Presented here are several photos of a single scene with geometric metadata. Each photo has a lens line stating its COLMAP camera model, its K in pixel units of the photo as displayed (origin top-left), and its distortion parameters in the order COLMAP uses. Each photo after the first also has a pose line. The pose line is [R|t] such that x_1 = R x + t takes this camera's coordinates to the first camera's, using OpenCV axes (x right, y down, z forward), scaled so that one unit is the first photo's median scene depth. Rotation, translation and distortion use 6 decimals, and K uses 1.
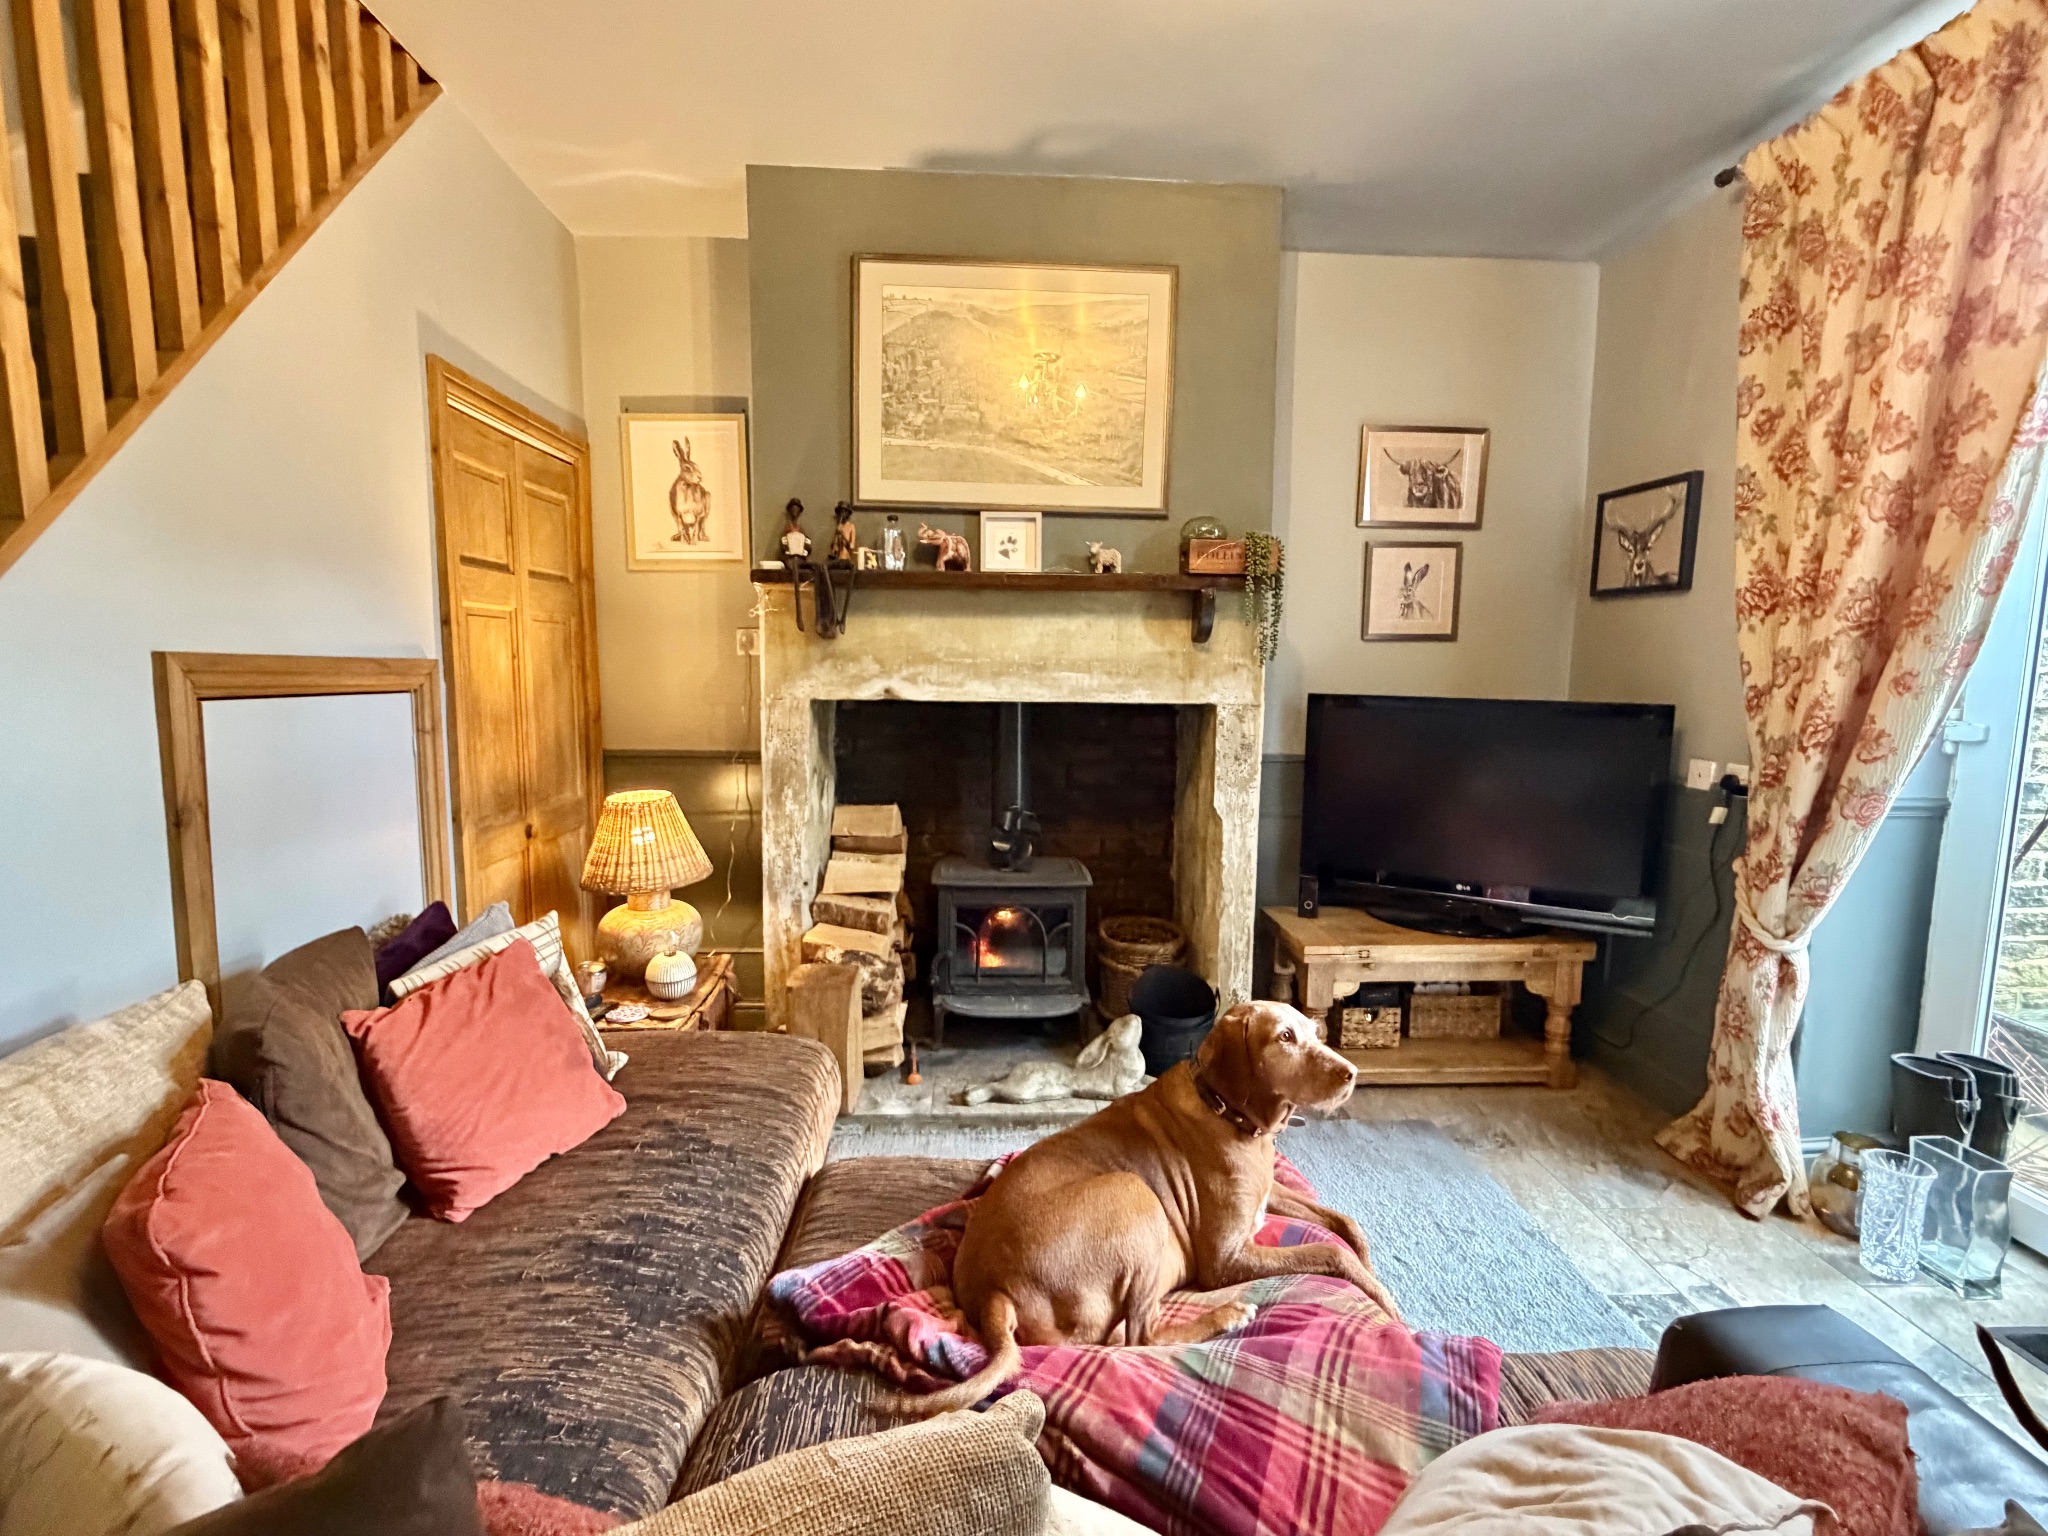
lens RADIAL K [[952.2, 0, 1019.0], [0, 952.2, 771.4], [0, 0, 1]] dist [0.002158, -0.000812]
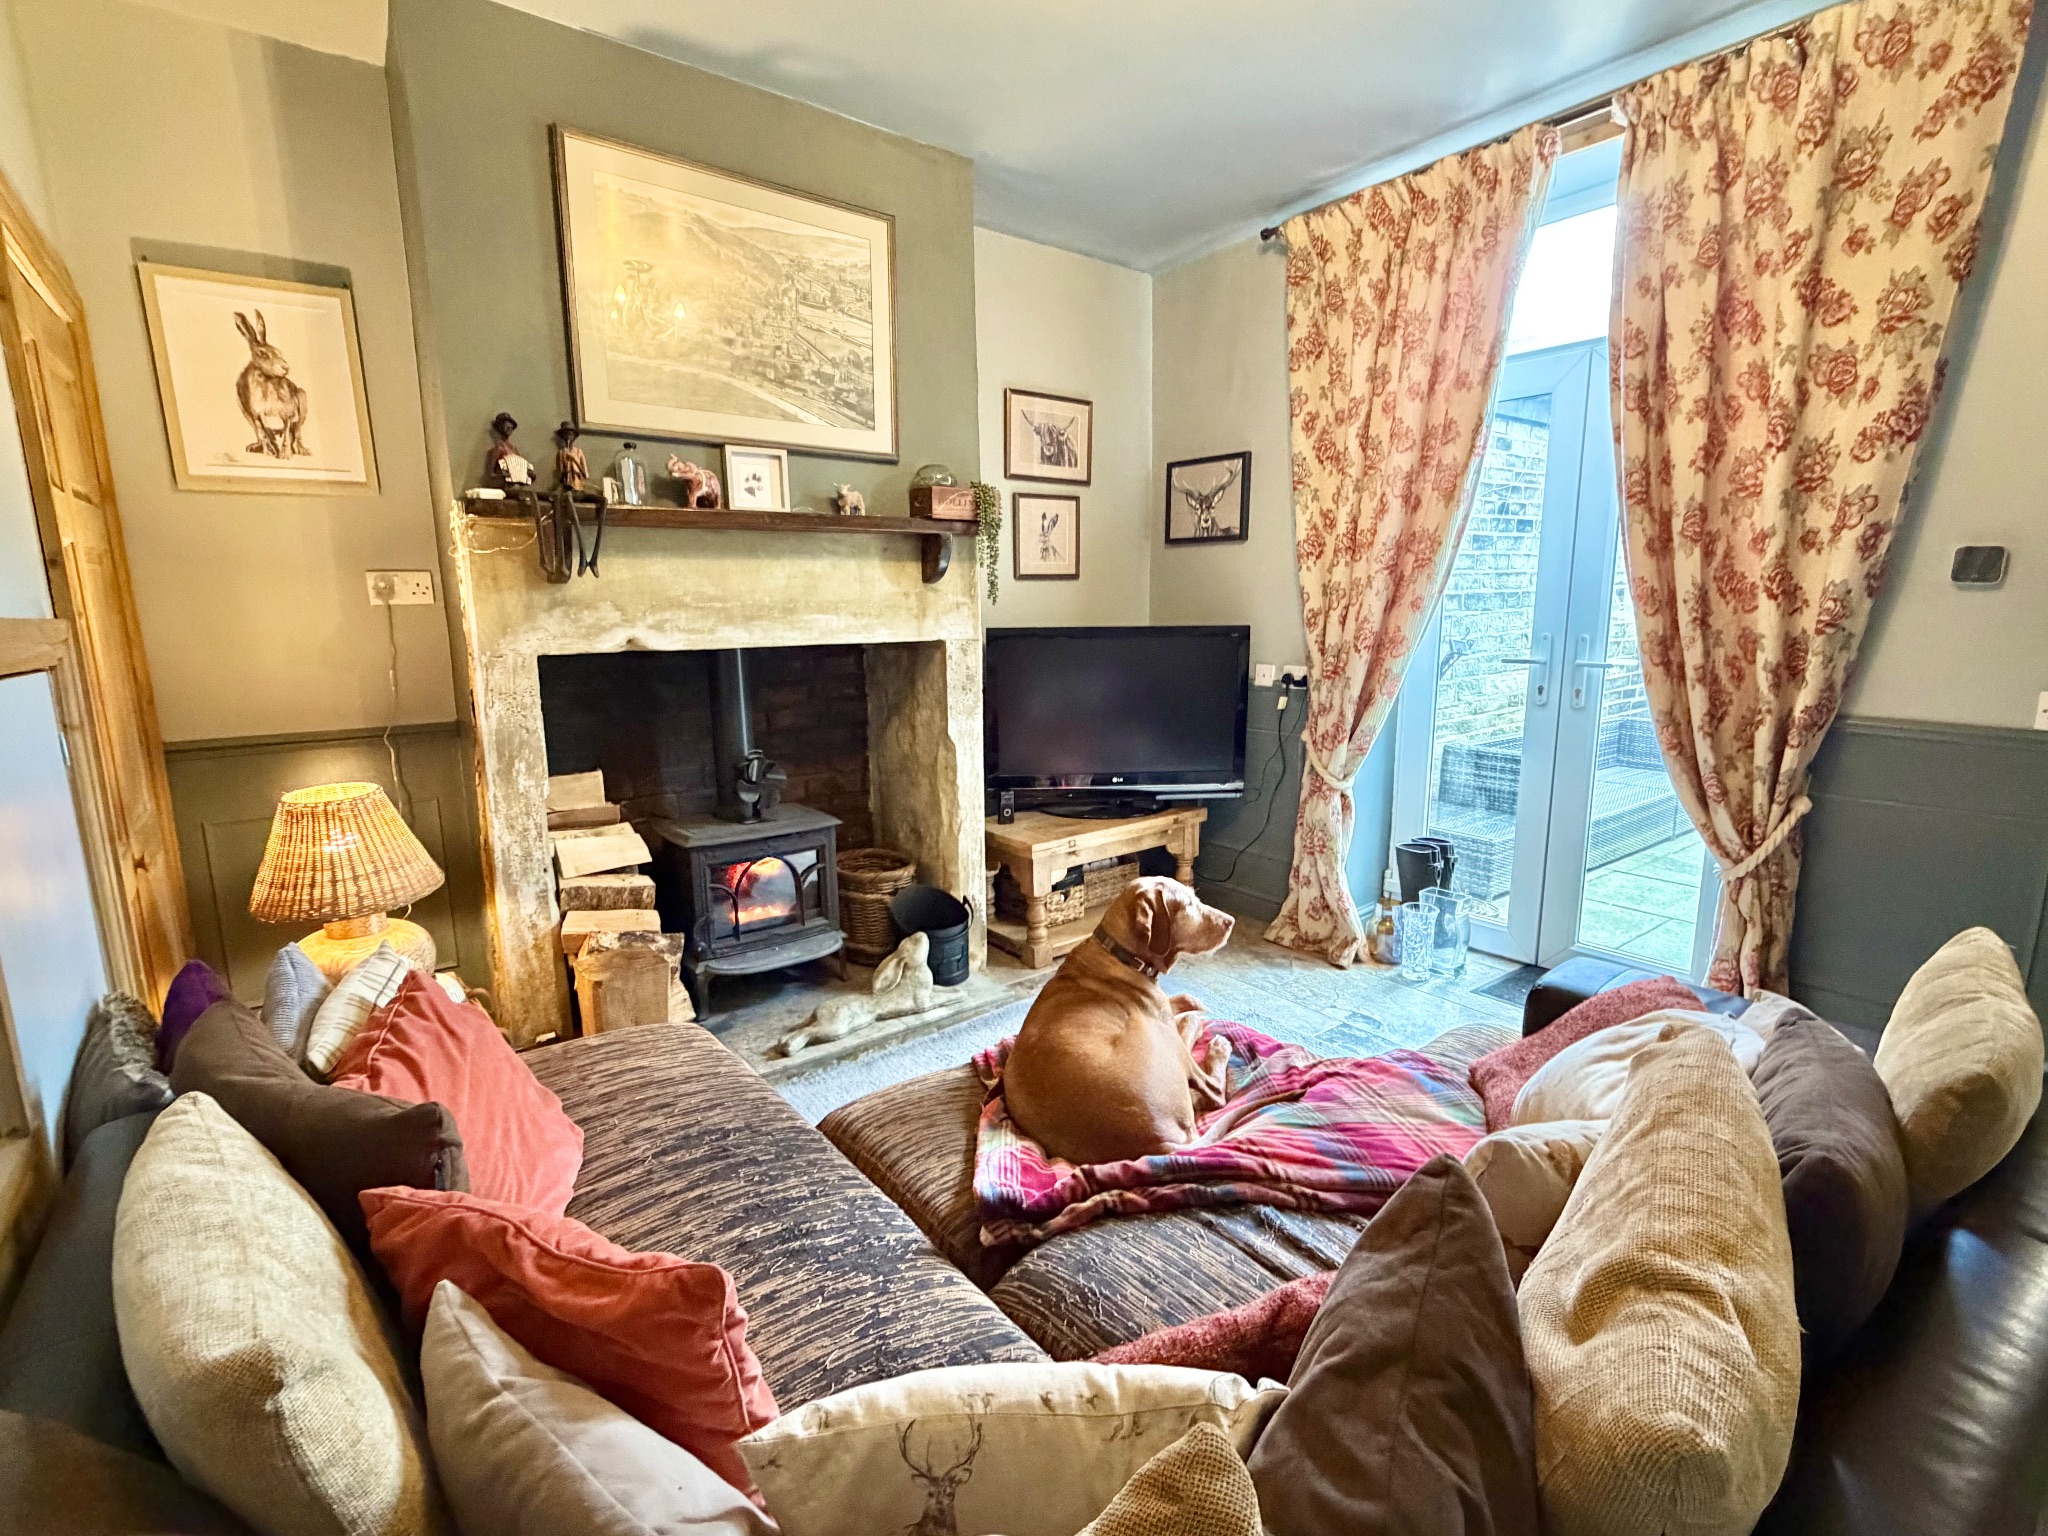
lens RADIAL K [[952.2, 0, 1018.8], [0, 952.2, 772.9], [0, 0, 1]] dist [0.002158, -0.000812]
pose [[0.822079, -0.121372, 0.556288, -0.355474], [0.086325, 0.992290, 0.088929, -0.009519], [-0.562792, -0.025085, 0.826218, 0.049541]]
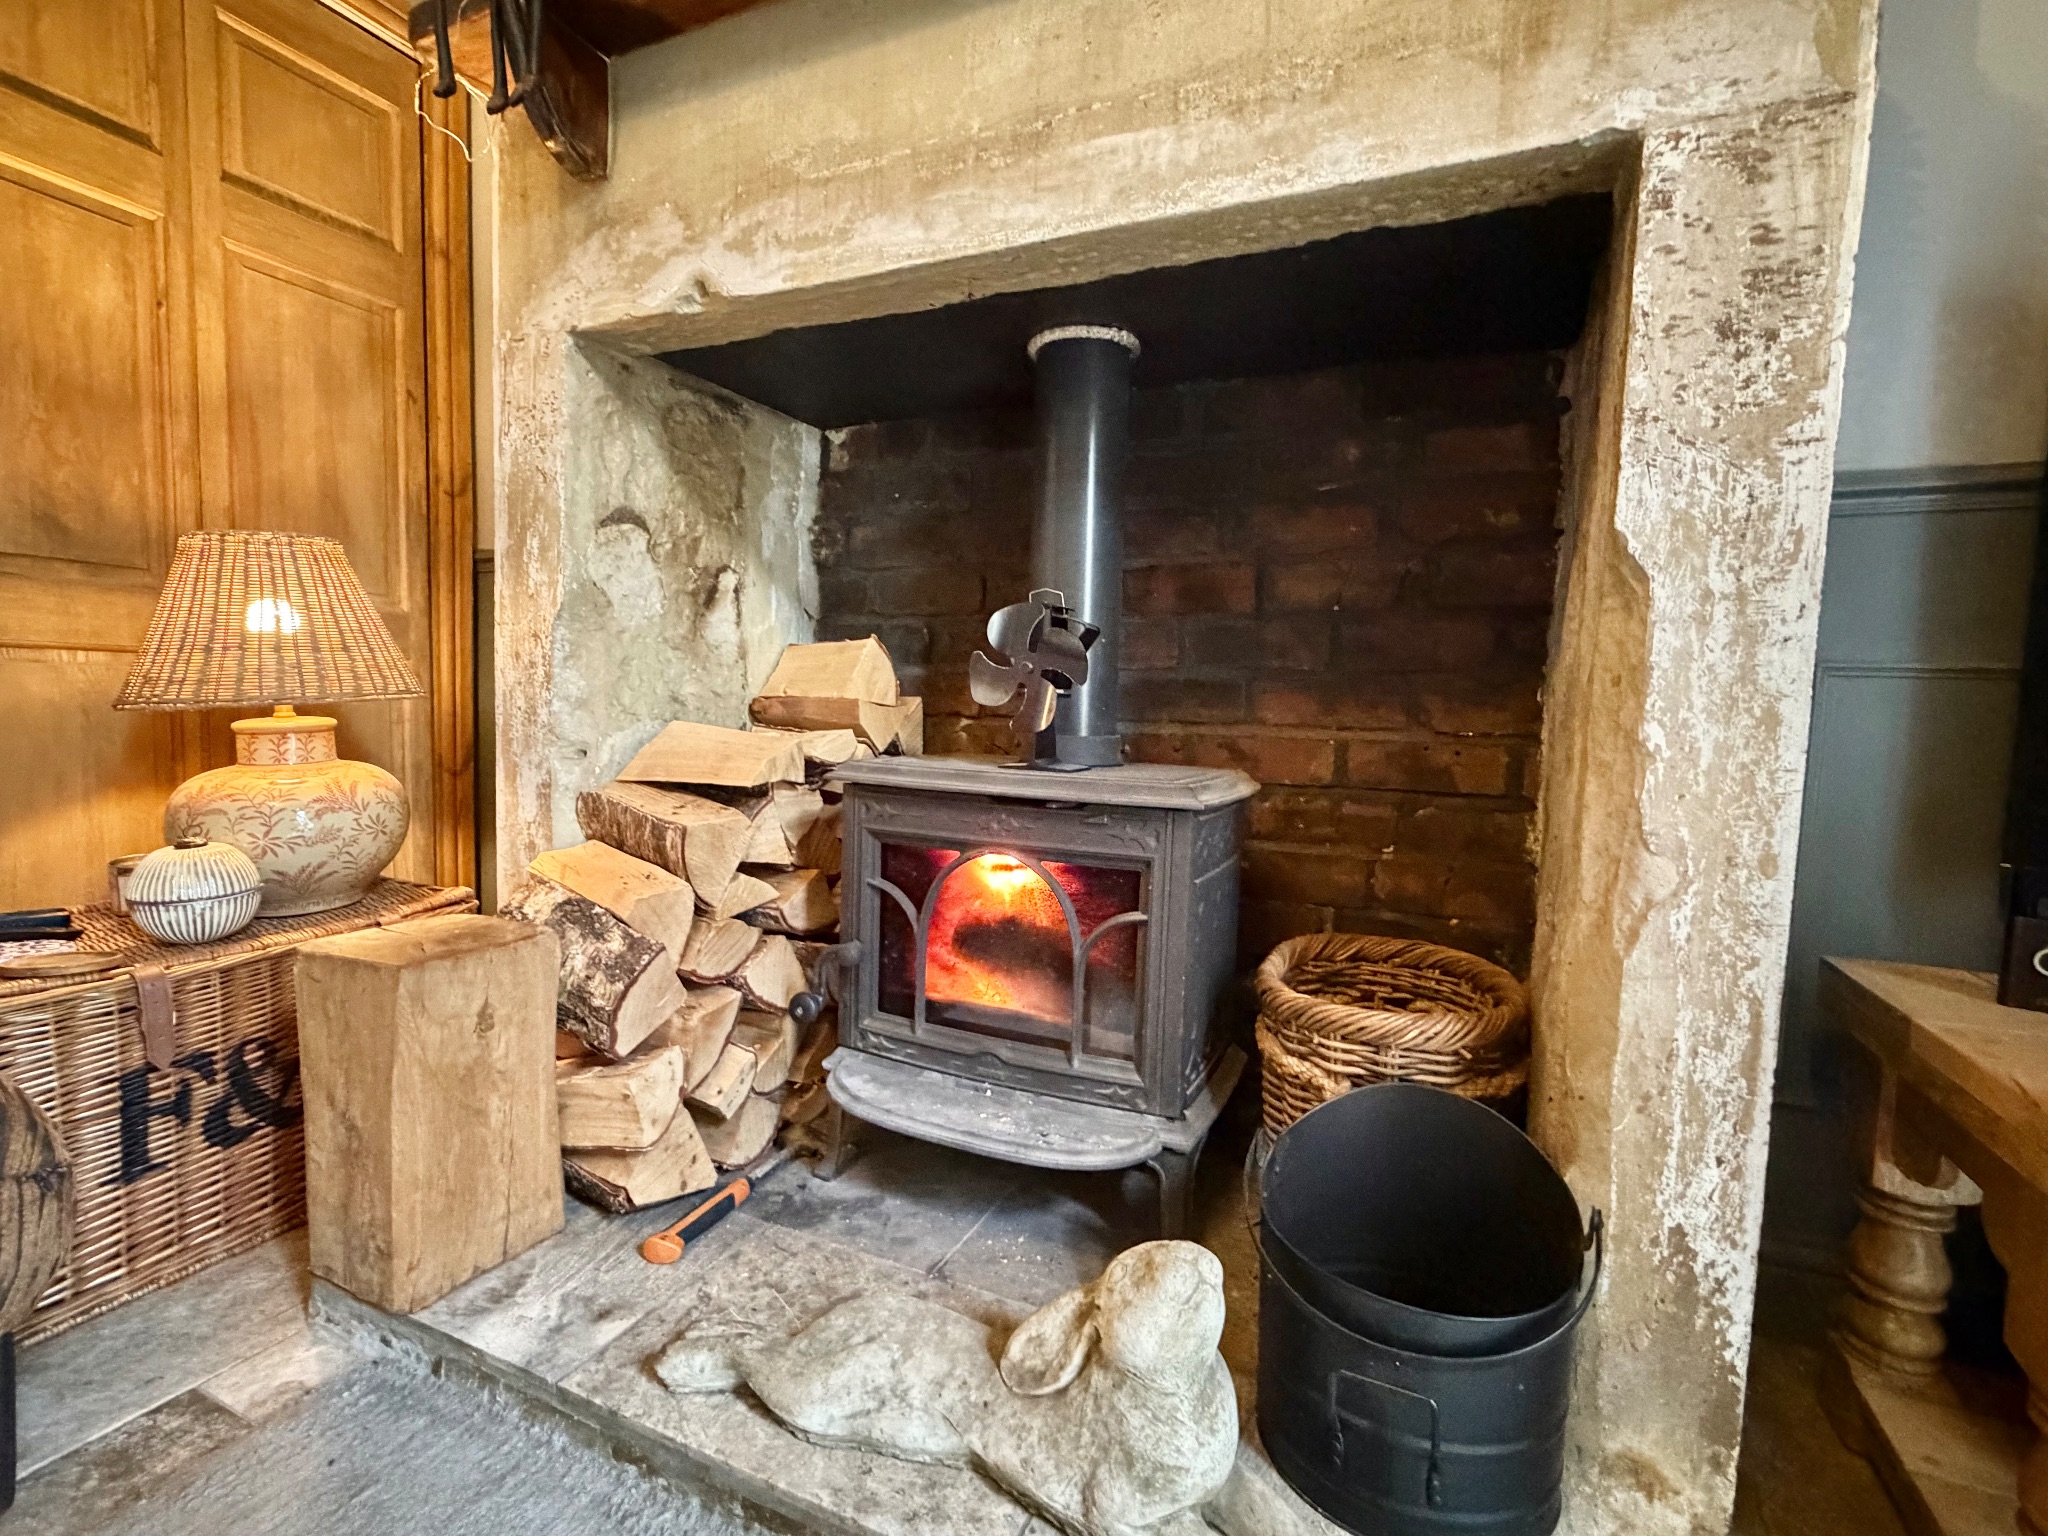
lens RADIAL K [[952.2, 0, 1018.2], [0, 952.2, 770.2], [0, 0, 1]] dist [0.002158, -0.000812]
pose [[0.889555, 0.051712, -0.453891, 0.186505], [-0.071994, 0.997026, -0.027506, 0.129054], [0.451118, 0.057146, 0.890633, 0.710871]]
